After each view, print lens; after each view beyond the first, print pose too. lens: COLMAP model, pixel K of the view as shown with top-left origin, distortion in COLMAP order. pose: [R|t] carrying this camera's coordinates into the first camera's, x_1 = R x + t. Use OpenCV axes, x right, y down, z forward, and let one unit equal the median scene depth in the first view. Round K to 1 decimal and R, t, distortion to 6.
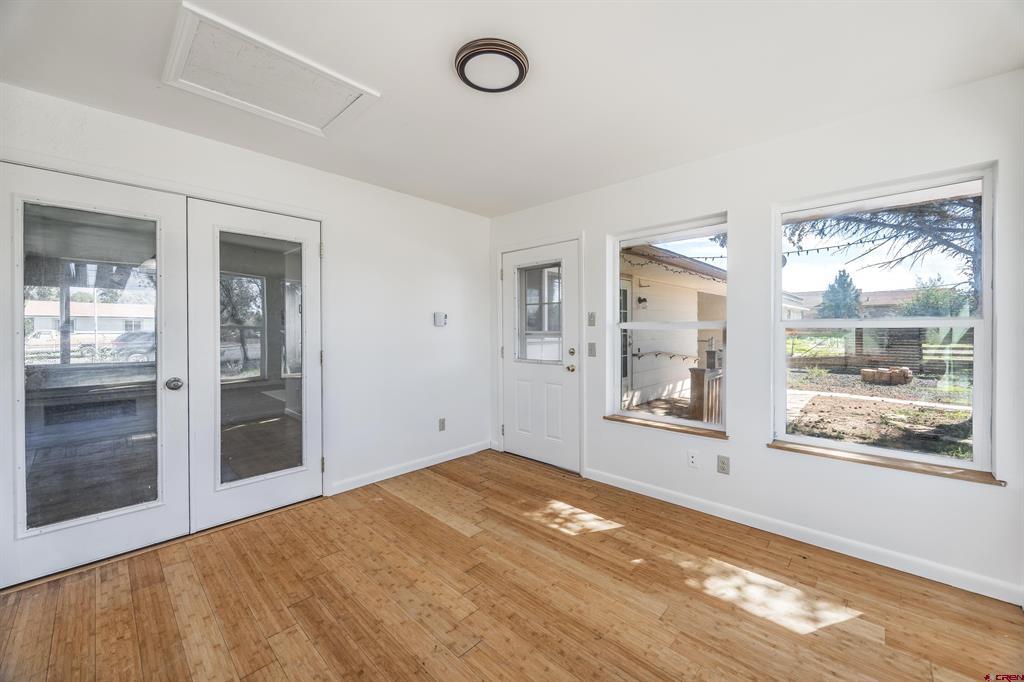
lens RADIAL K [[394.8, 0, 508.4], [0, 394.8, 335.7], [0, 0, 1]] dist [-0.003569, -0.000416]
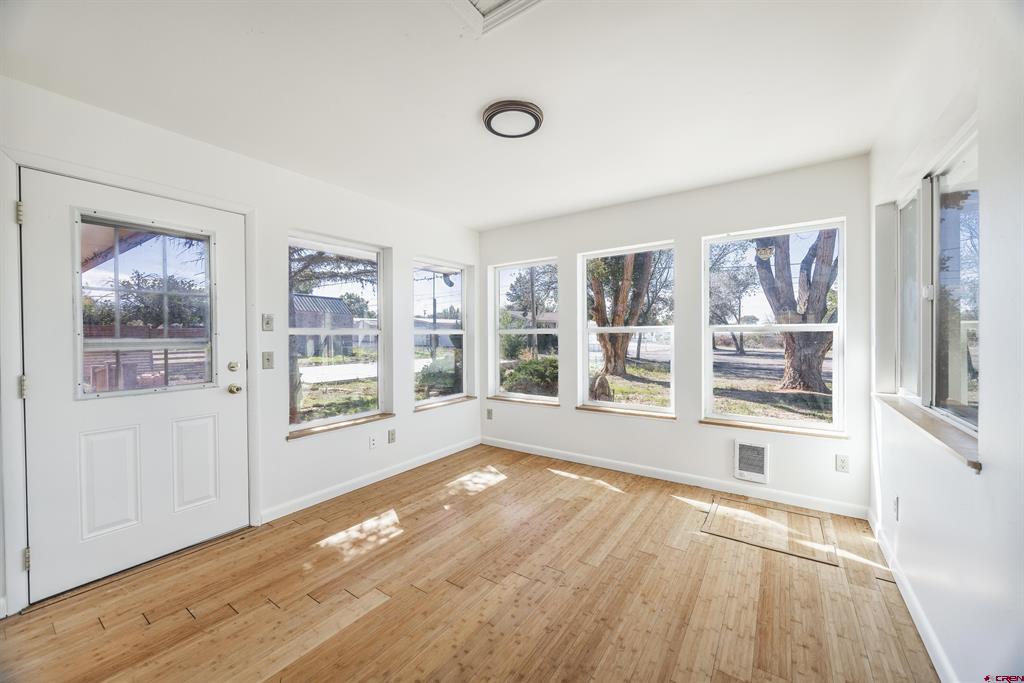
lens RADIAL K [[394.8, 0, 509.0], [0, 394.8, 338.0], [0, 0, 1]] dist [-0.003569, -0.000416]
pose [[-0.158954, -0.005368, 0.987271, -0.898398], [0.019986, 0.999763, 0.008654, -0.010881], [-0.987084, 0.021107, -0.158809, 0.865618]]
